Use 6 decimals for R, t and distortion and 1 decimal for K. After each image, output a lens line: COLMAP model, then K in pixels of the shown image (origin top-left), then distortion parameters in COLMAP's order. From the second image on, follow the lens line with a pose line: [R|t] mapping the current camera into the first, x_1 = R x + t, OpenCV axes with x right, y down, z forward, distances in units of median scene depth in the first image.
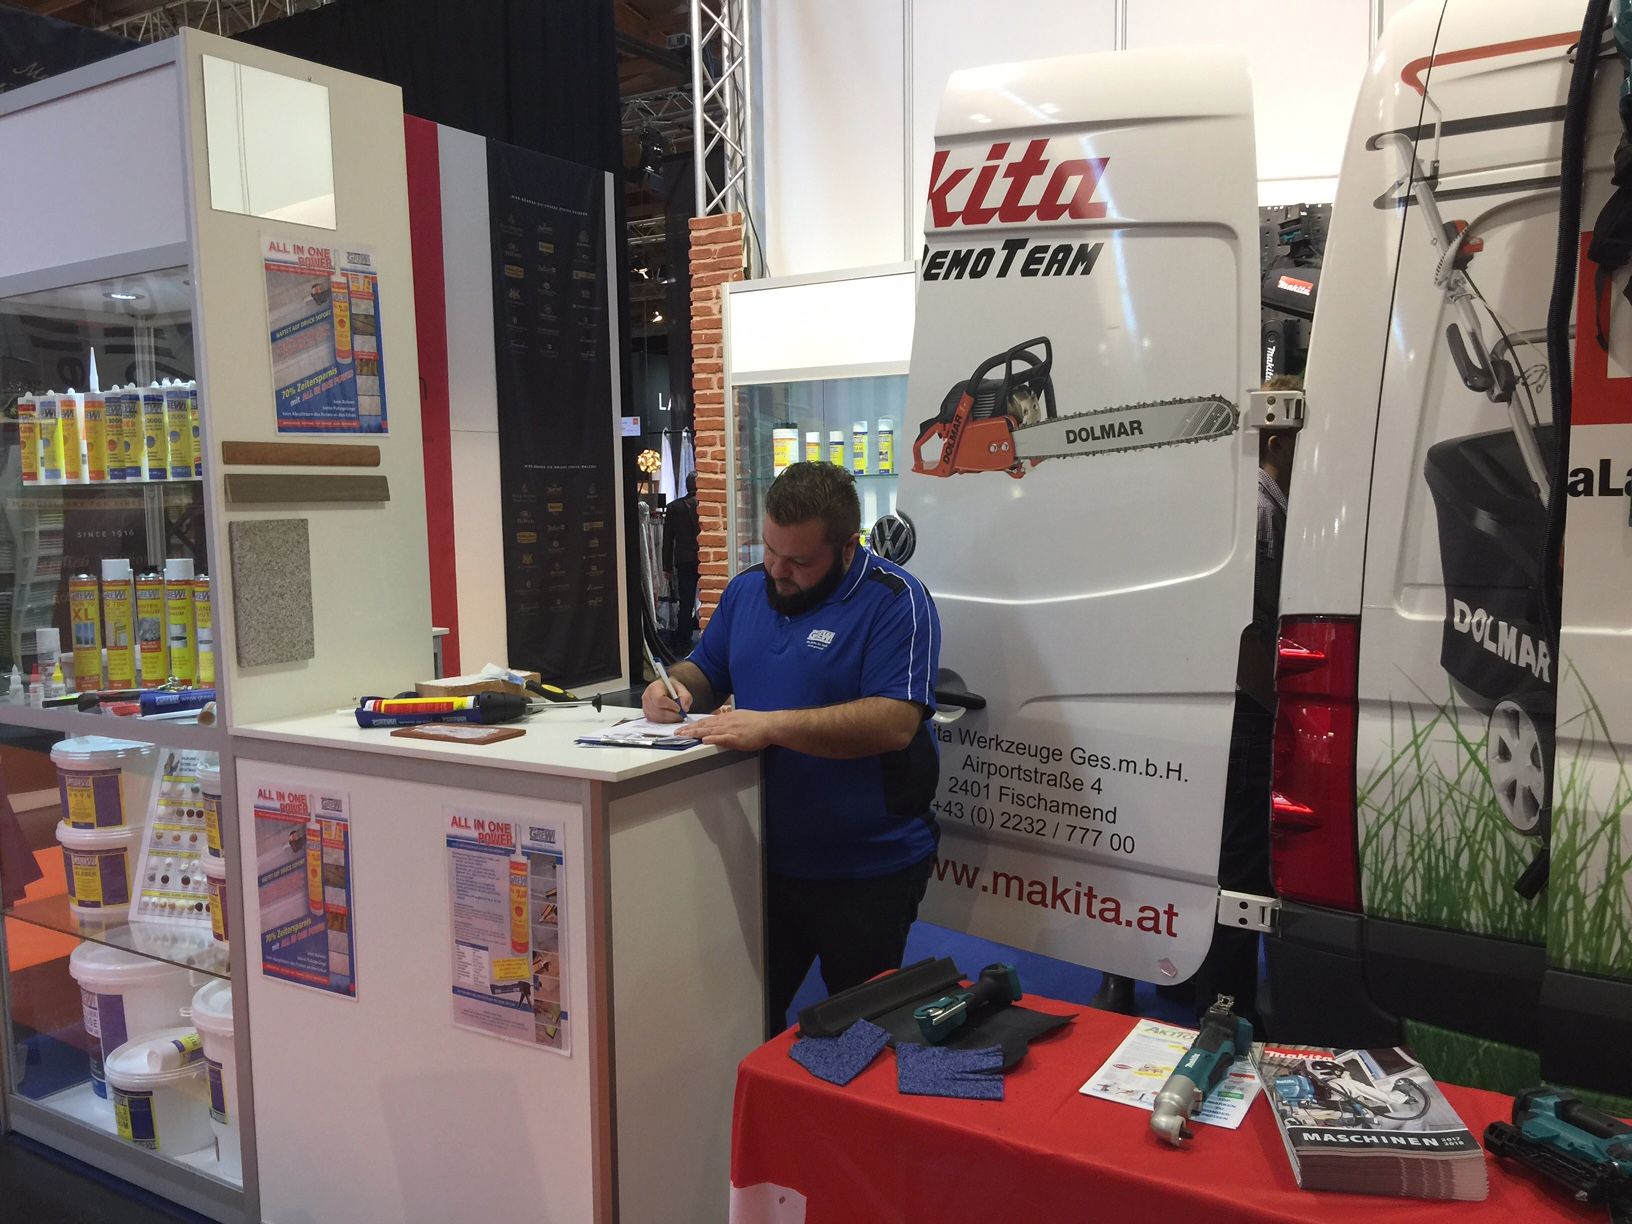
lens RADIAL K [[1368.6, 0, 811.6], [0, 1368.6, 616.9], [0, 0, 1]] dist [0.105394, -0.164012]
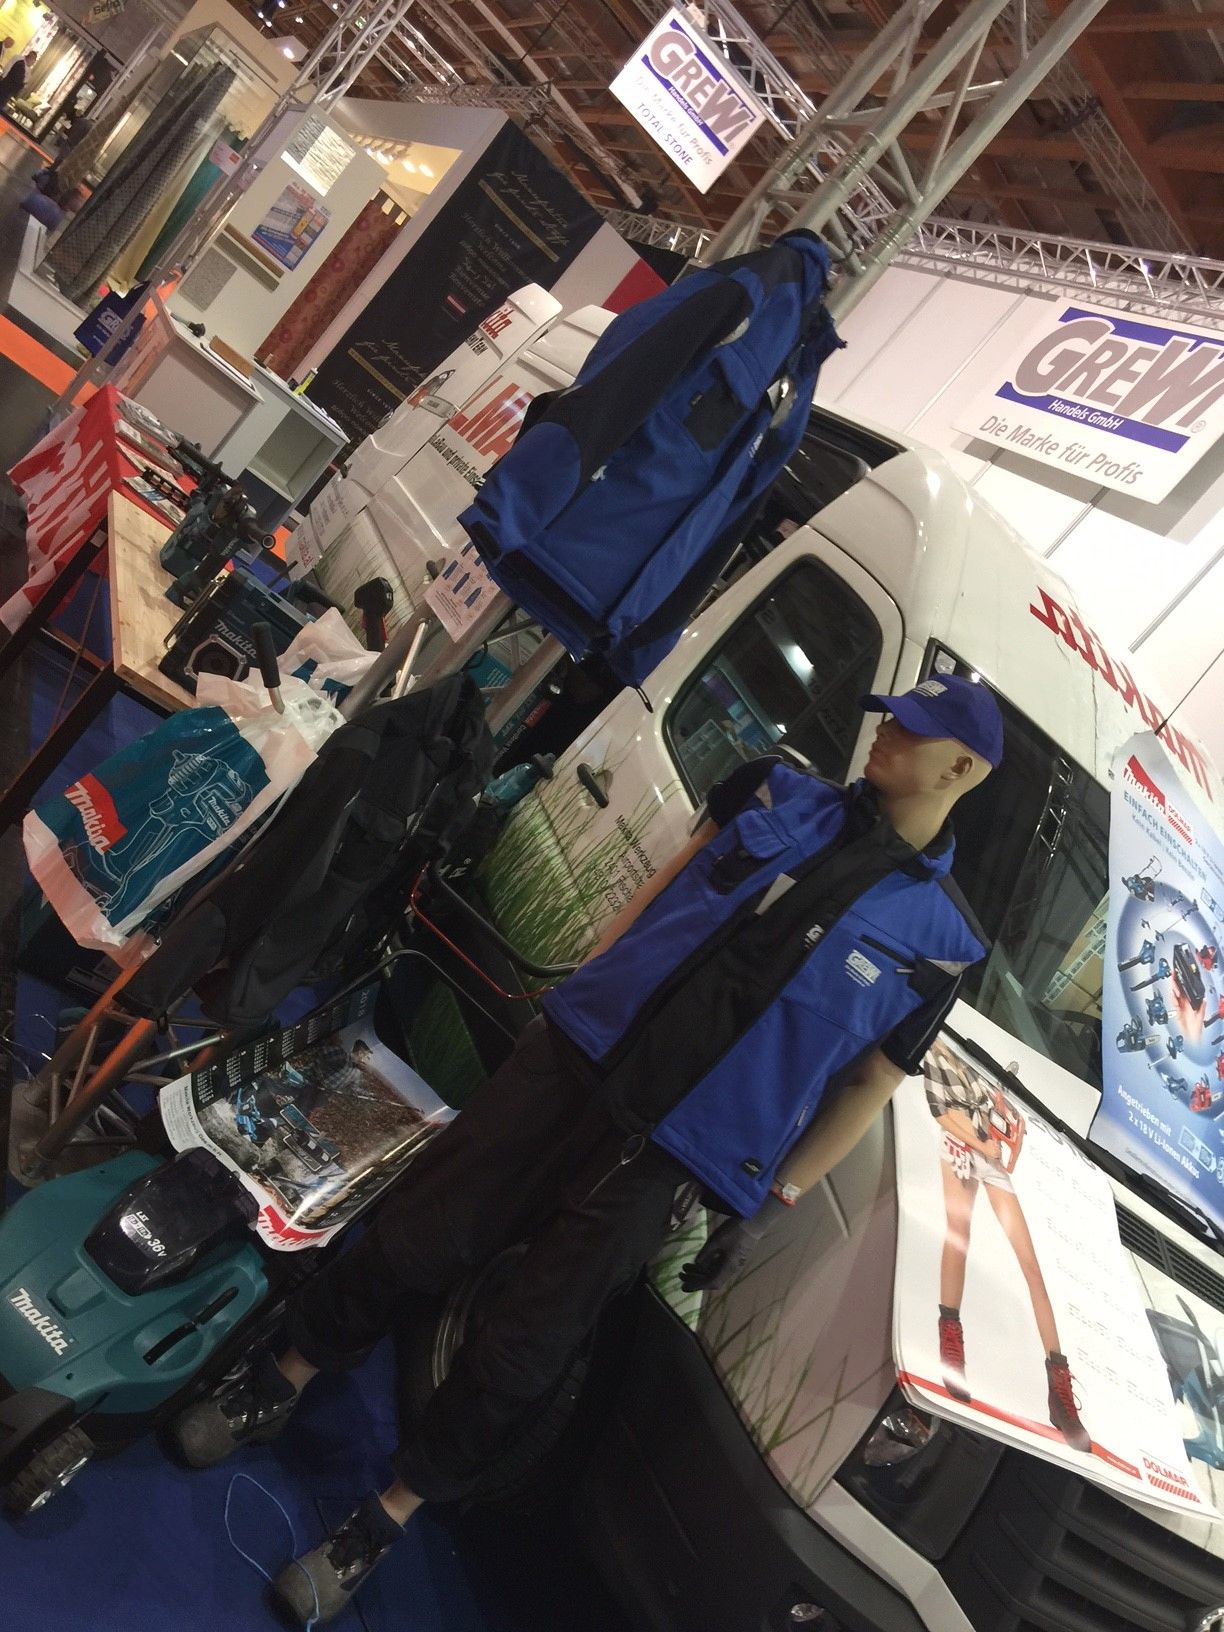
lens RADIAL K [[1376.0, 0, 619.8], [0, 1376.0, 812.8], [0, 0, 1]] dist [0.113728, -0.184534]
pose [[0.638325, 0.647593, -0.416130, 1.845052], [-0.694009, 0.718026, 0.052833, 0.027752], [0.333006, 0.255073, 0.907769, -0.900697]]
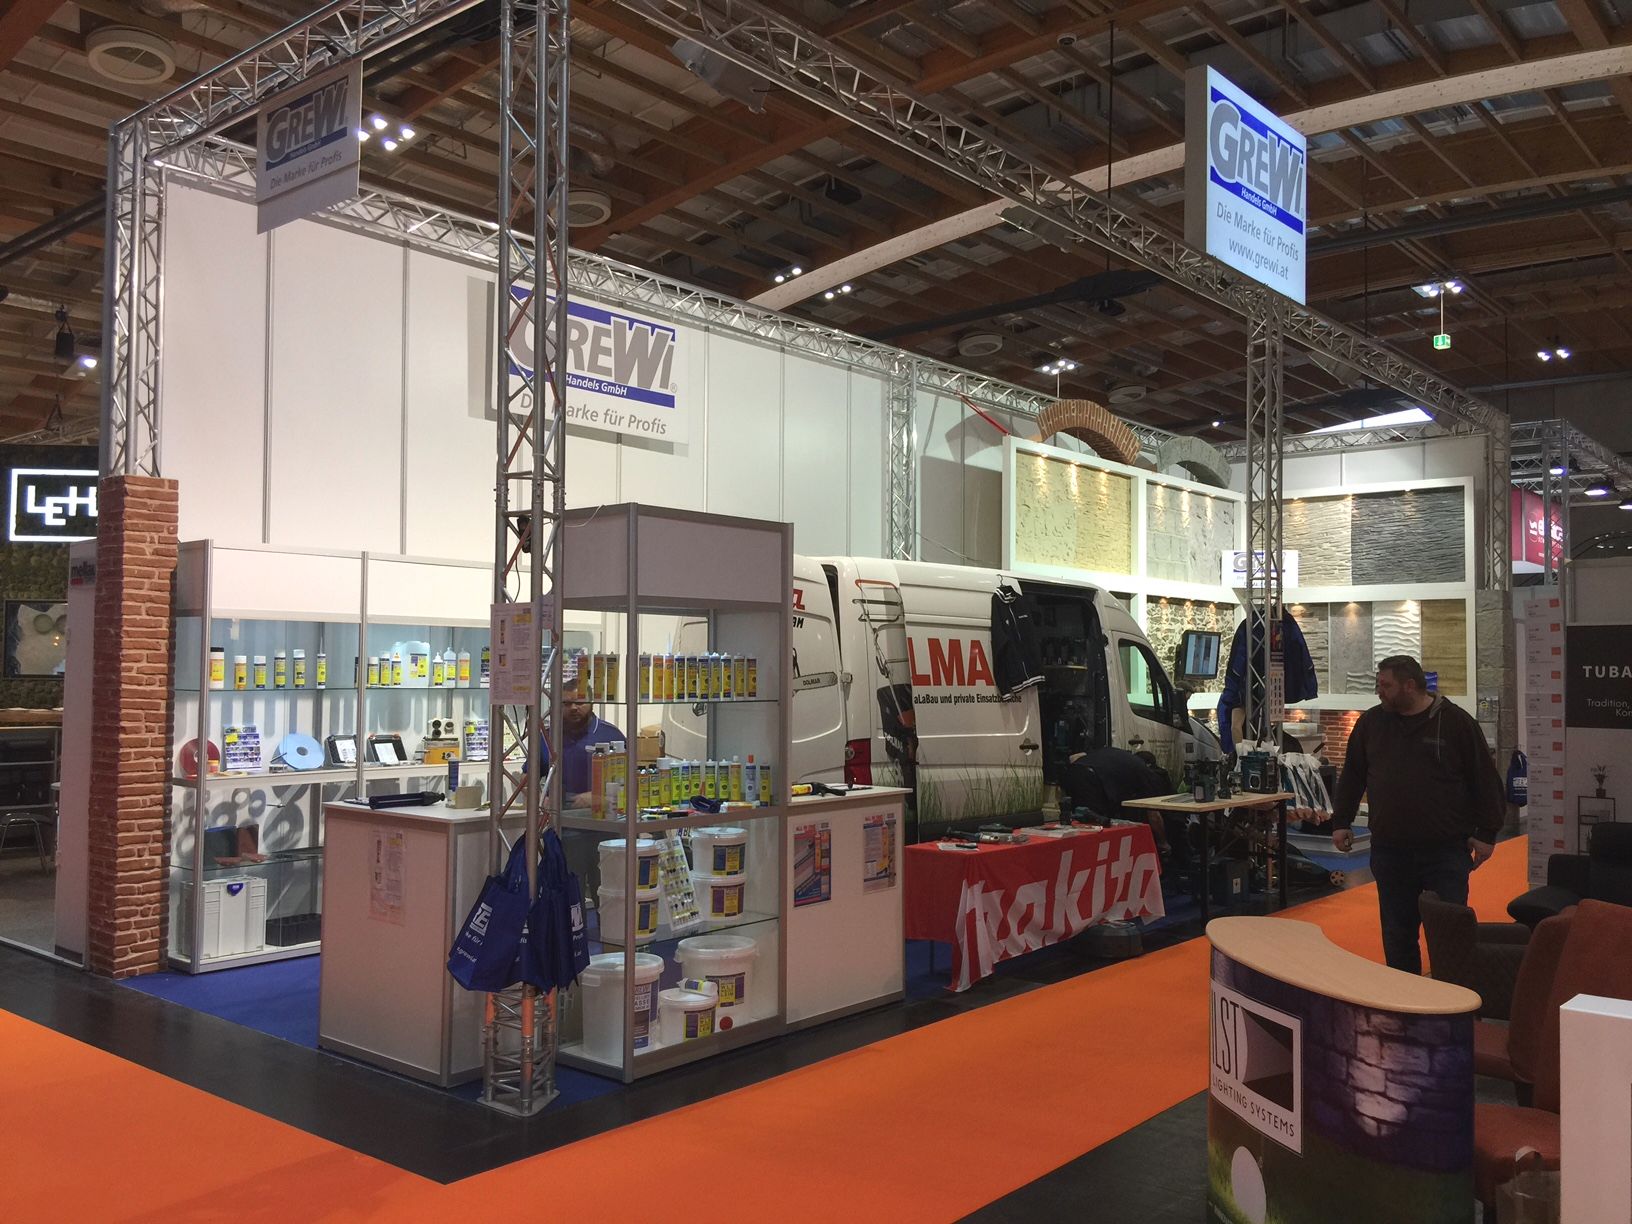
lens RADIAL K [[1374.2, 0, 815.9], [0, 1374.2, 606.4], [0, 0, 1]] dist [0.102564, -0.176682]
pose [[0.131294, 0.062611, 0.989364, -2.616926], [0.085453, 0.993574, -0.074218, -0.072826], [-0.987654, 0.094288, 0.125100, 0.586126]]
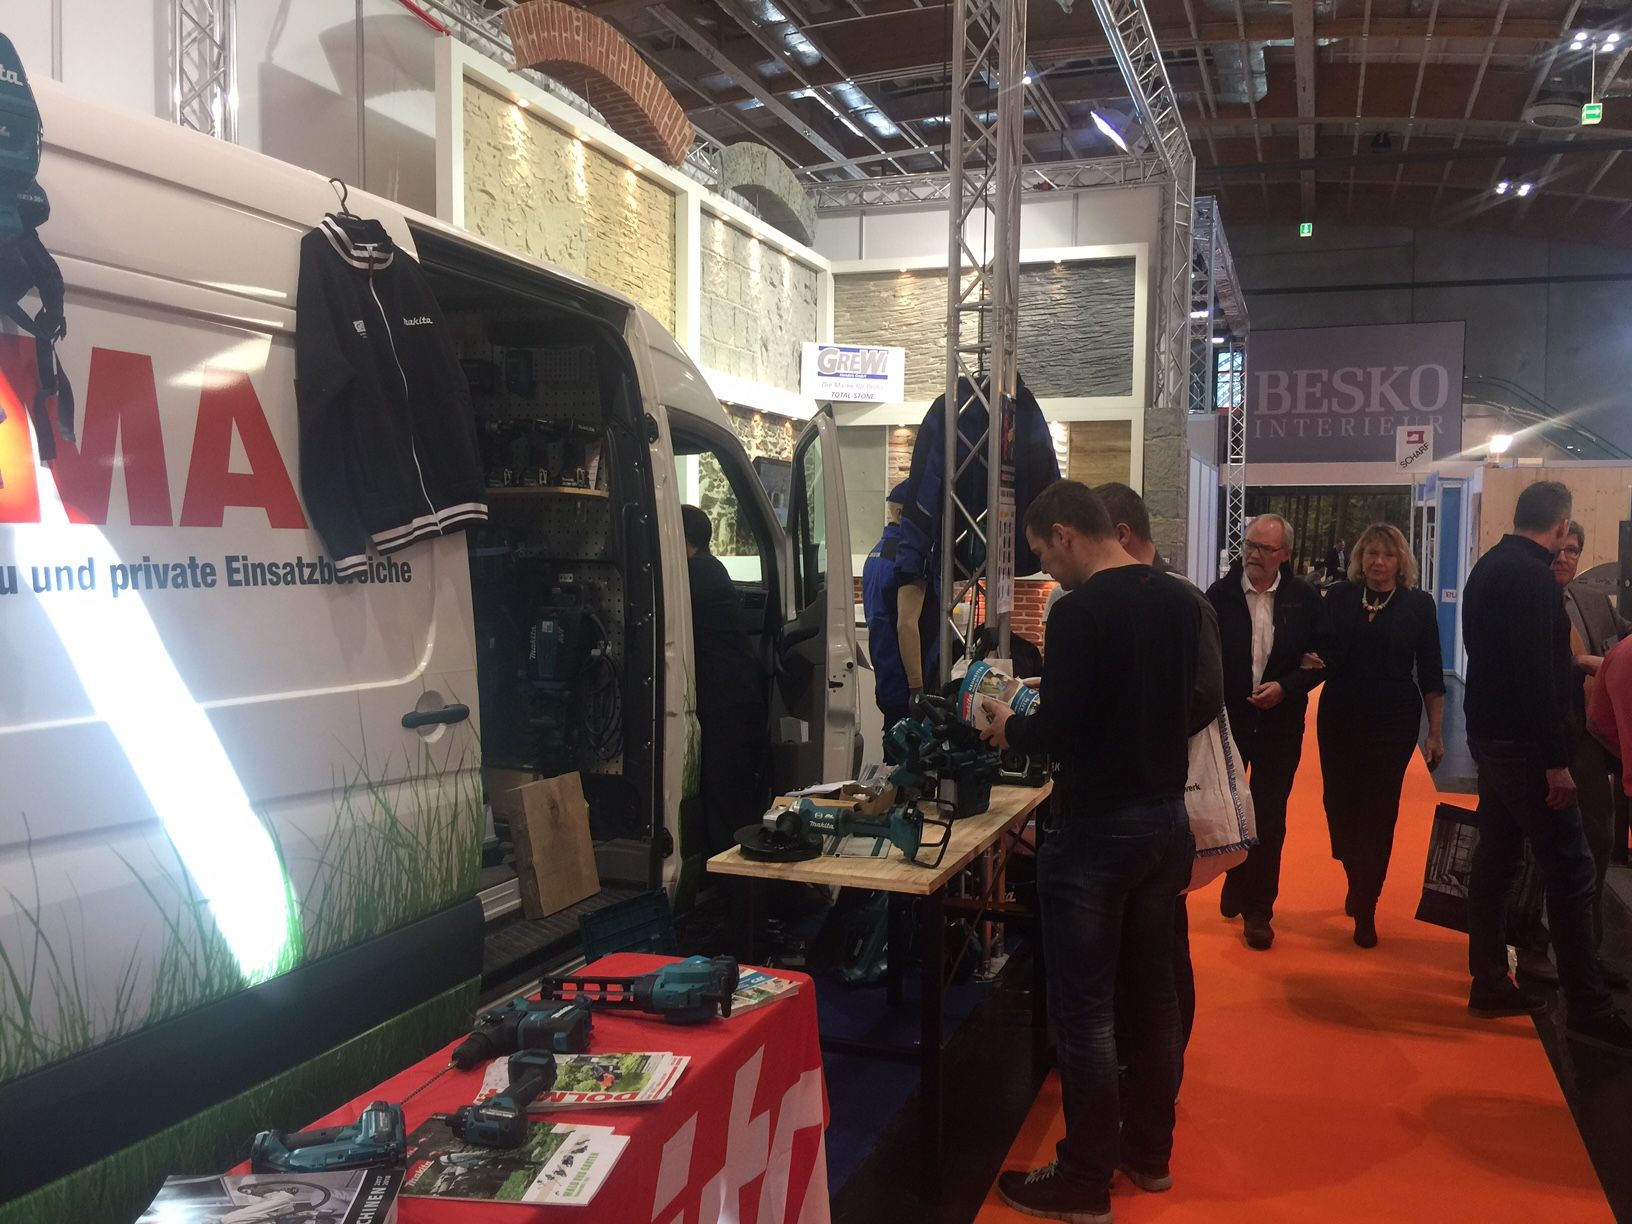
lens RADIAL K [[1376.4, 0, 828.4], [0, 1376.4, 598.1], [0, 0, 1]] dist [0.107224, -0.165769]
pose [[-0.225610, -0.027872, 0.973819, -0.367382], [0.087557, 0.994965, 0.048762, -0.059475], [-0.970275, 0.096266, -0.222034, 0.459228]]
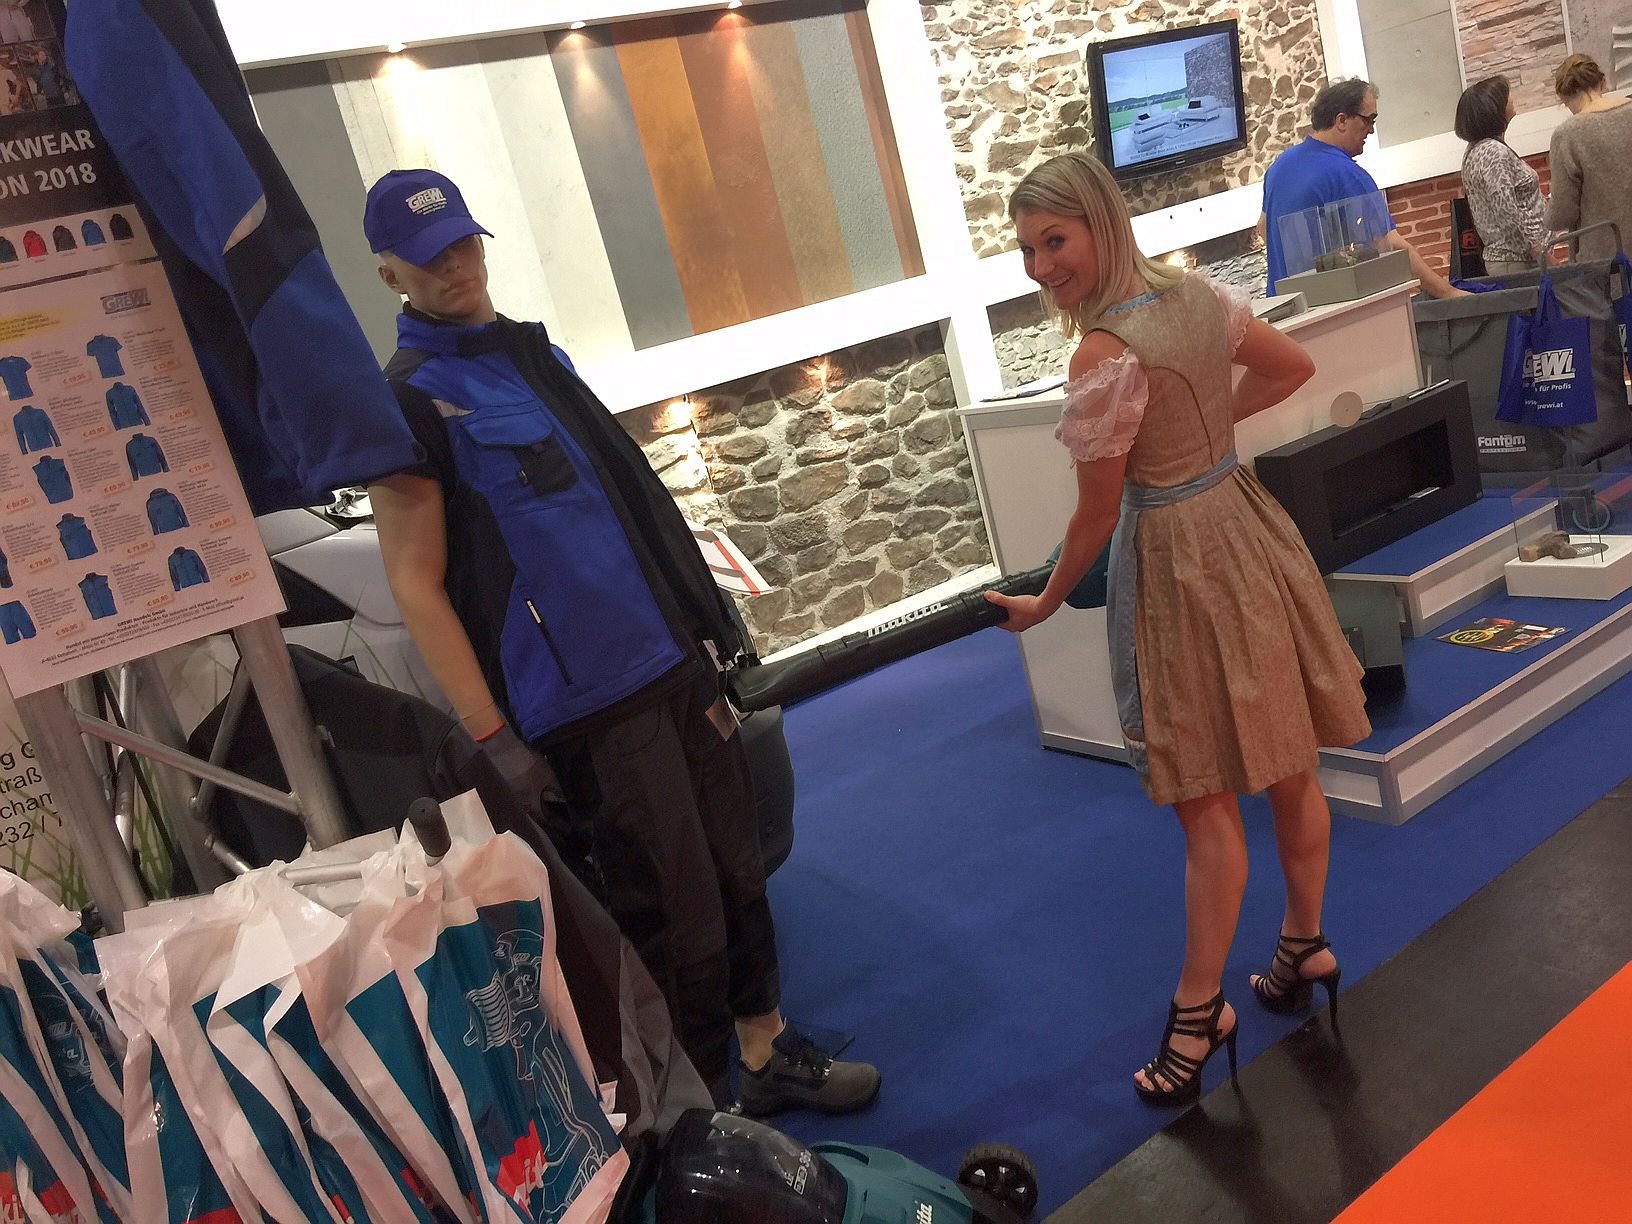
lens RADIAL K [[1376.4, 0, 828.4], [0, 1376.4, 598.1], [0, 0, 1]] dist [0.107224, -0.165769]
pose [[0.386651, -0.285130, 0.877042, 0.960211], [0.325486, 0.931997, 0.159503, 0.043895], [-0.862879, 0.223793, 0.453163, -0.618340]]
